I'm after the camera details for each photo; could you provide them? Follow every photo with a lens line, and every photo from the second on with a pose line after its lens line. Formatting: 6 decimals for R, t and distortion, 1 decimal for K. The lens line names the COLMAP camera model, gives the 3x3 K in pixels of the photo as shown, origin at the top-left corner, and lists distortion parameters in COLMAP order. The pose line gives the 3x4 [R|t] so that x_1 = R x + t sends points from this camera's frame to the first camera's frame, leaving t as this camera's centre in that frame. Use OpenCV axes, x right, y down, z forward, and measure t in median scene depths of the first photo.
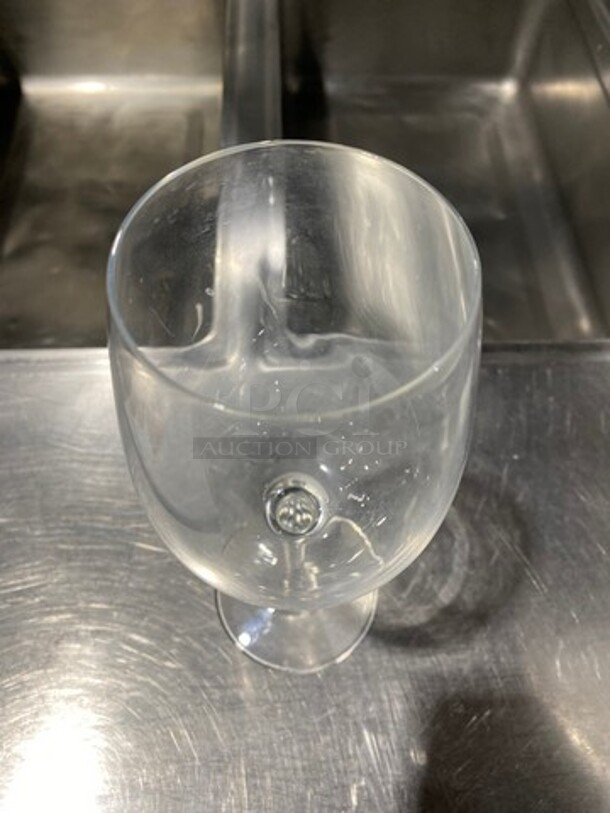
lens RADIAL K [[613.2, 0, 306.1], [0, 613.2, 407.3], [0, 0, 1]] dist [0.019758, -0.011755]
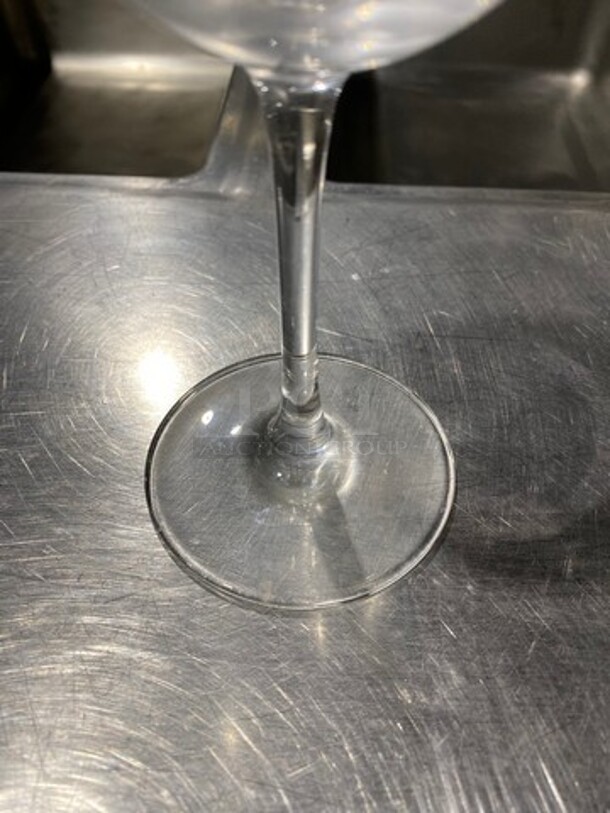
lens RADIAL K [[613.2, 0, 305.3], [0, 613.2, 403.6], [0, 0, 1]] dist [0.019758, -0.011755]
pose [[0.996945, 0.042893, -0.065280, 0.008297], [-0.053028, 0.985291, -0.162446, 0.133440], [0.057352, 0.165412, 0.984556, 0.188298]]
